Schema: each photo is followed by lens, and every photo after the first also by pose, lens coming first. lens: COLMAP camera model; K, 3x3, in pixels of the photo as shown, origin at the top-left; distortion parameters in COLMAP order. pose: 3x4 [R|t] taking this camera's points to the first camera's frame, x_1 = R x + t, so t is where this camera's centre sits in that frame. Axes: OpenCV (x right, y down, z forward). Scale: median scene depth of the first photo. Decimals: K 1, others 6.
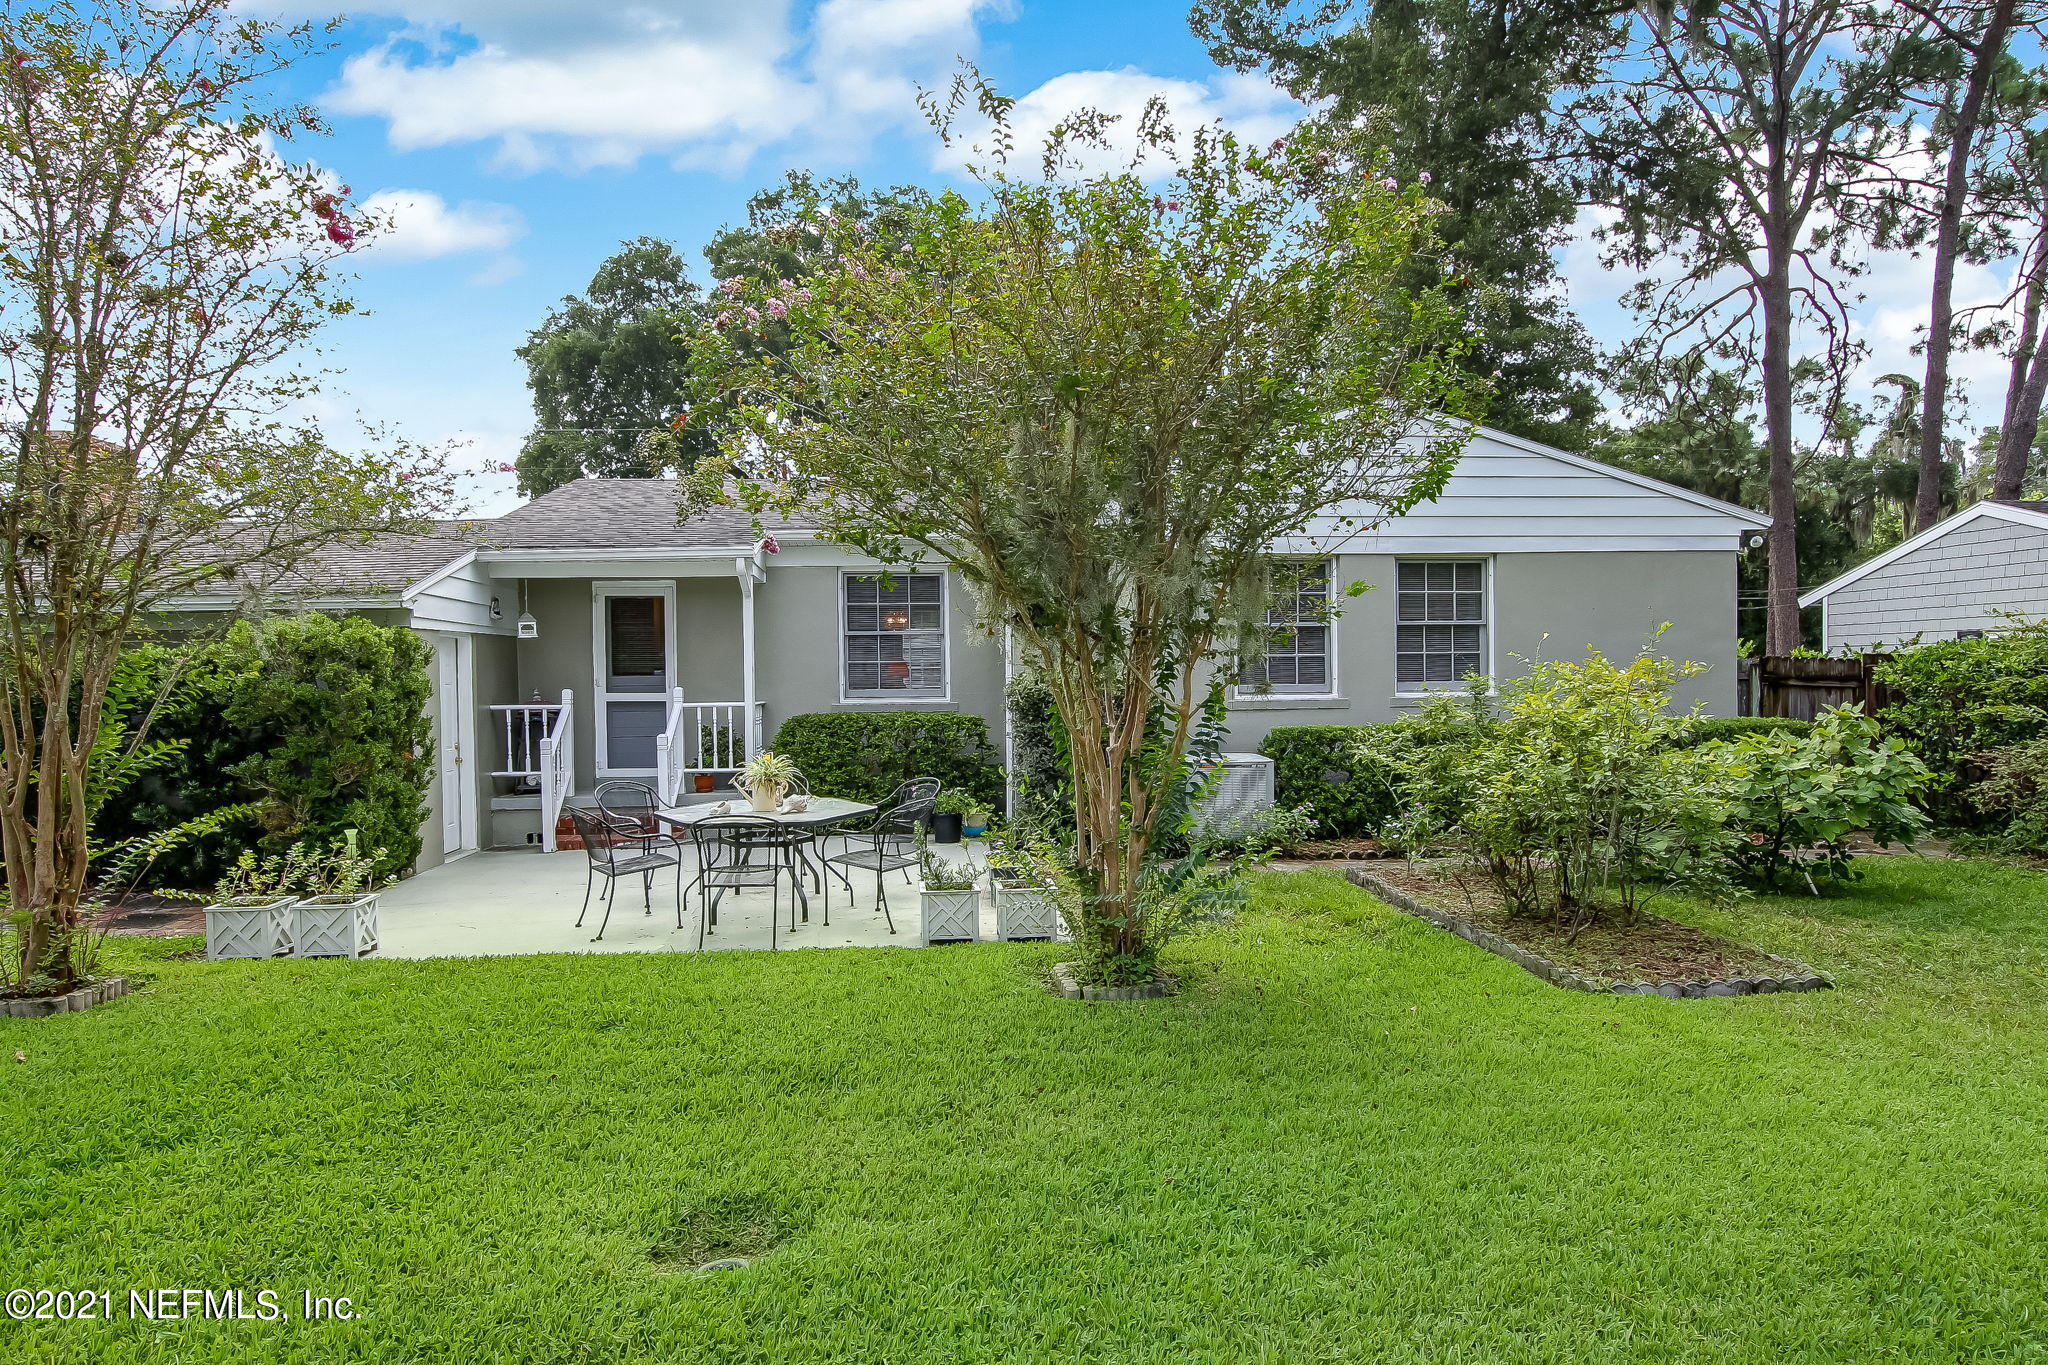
lens RADIAL K [[1355.0, 0, 1024.0], [0, 1355.0, 682.5], [0, 0, 1]] dist [-0.002831, -0.000395]
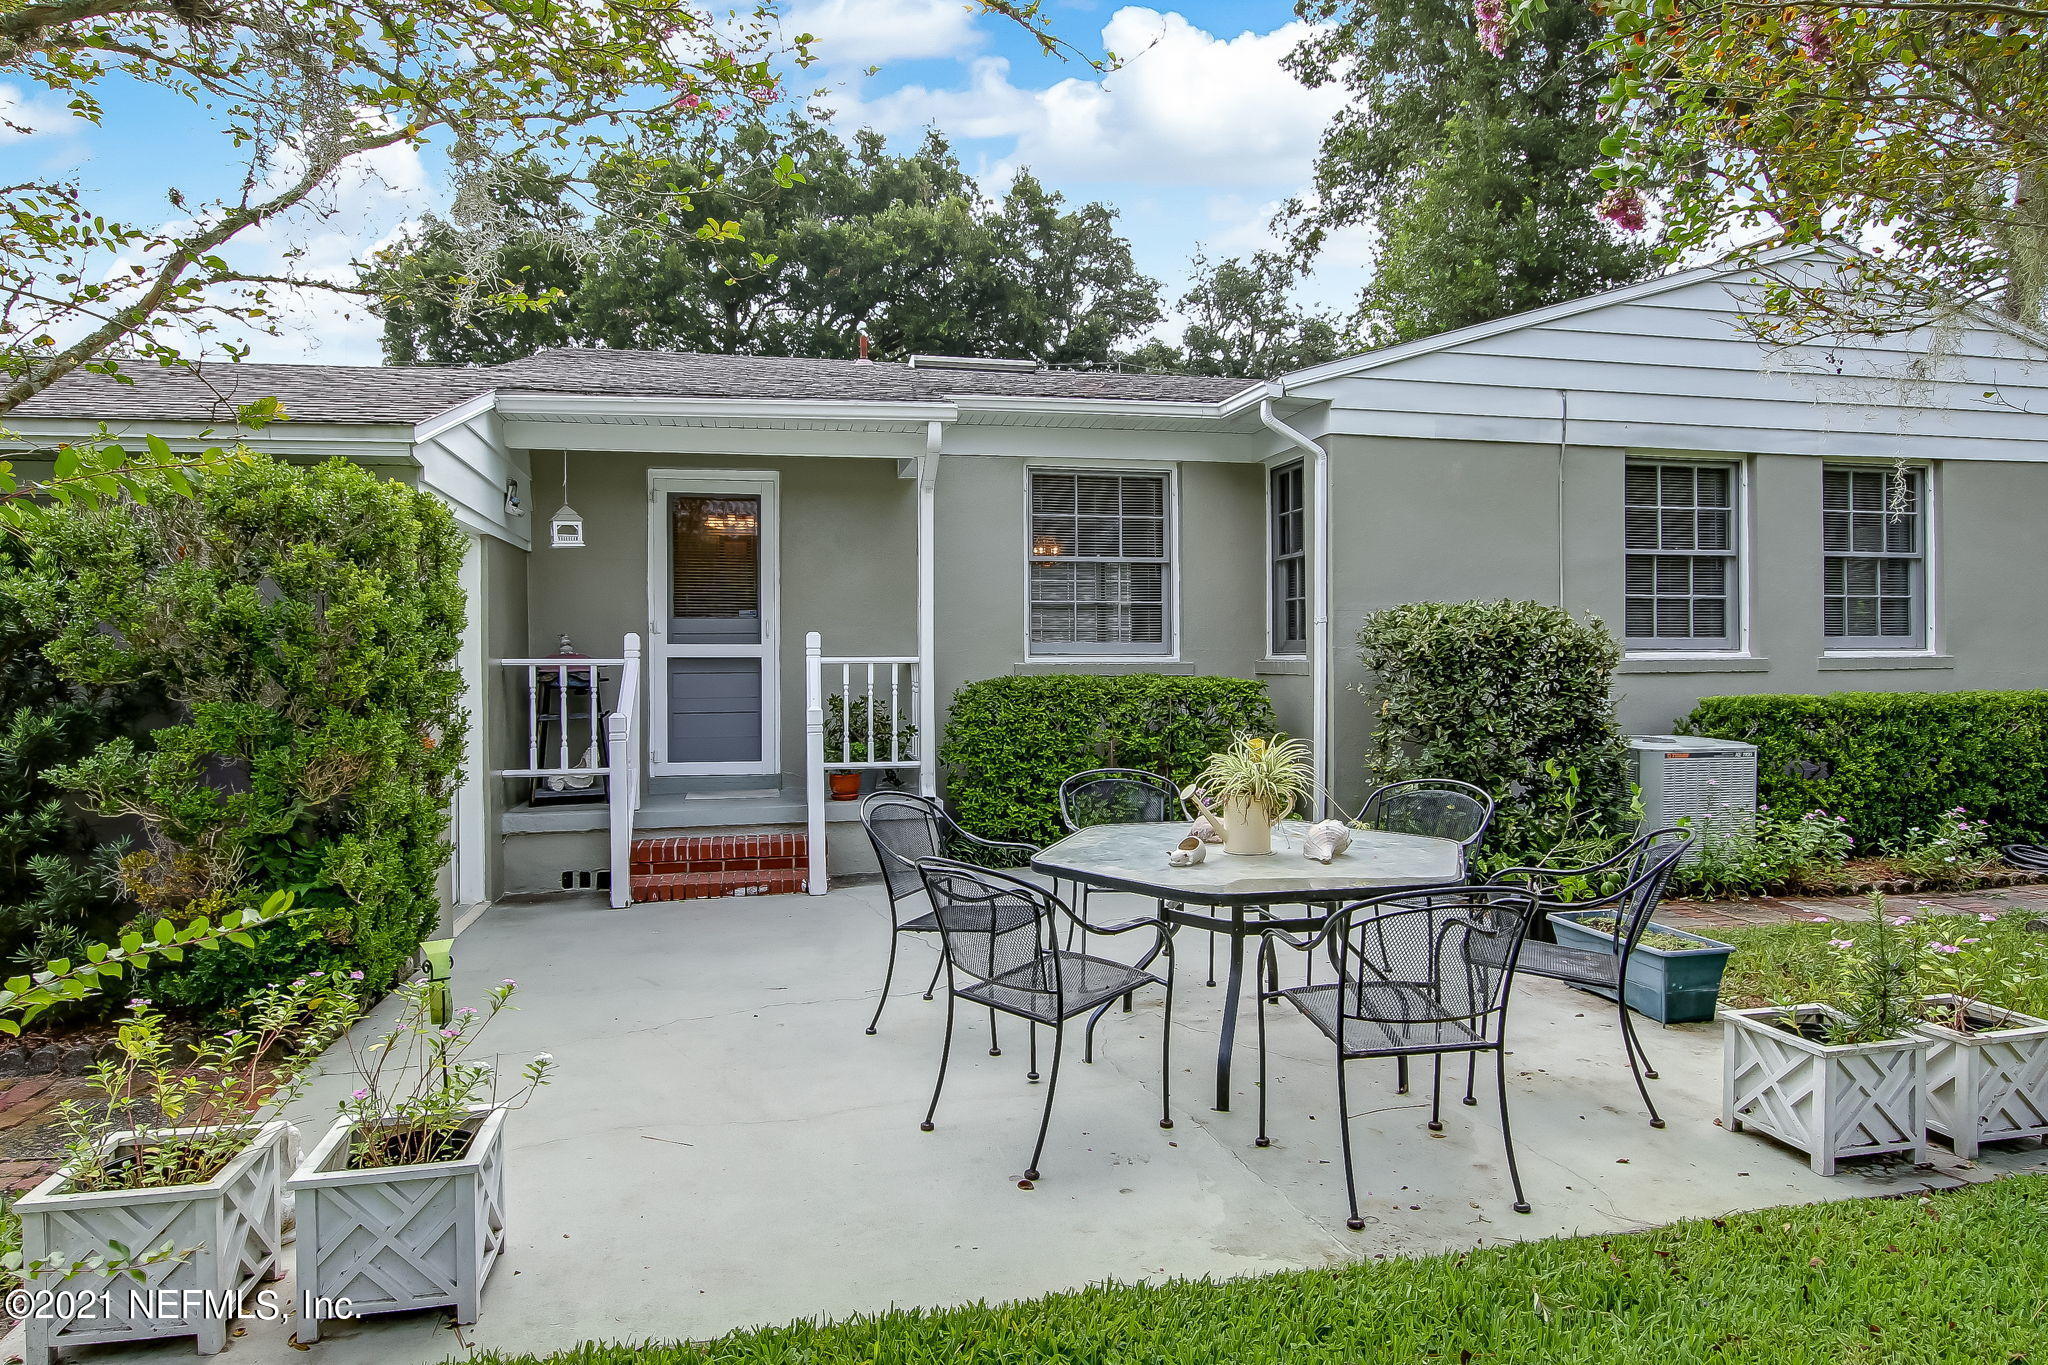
lens RADIAL K [[1297.3, 0, 1004.5], [0, 1297.3, 644.5], [0, 0, 1]] dist [-0.003377, -0.000532]
pose [[0.990539, 0.007366, 0.137035, -0.251285], [-0.004593, 0.999779, -0.020537, 0.021327], [-0.137156, 0.019713, 0.990353, 0.398744]]
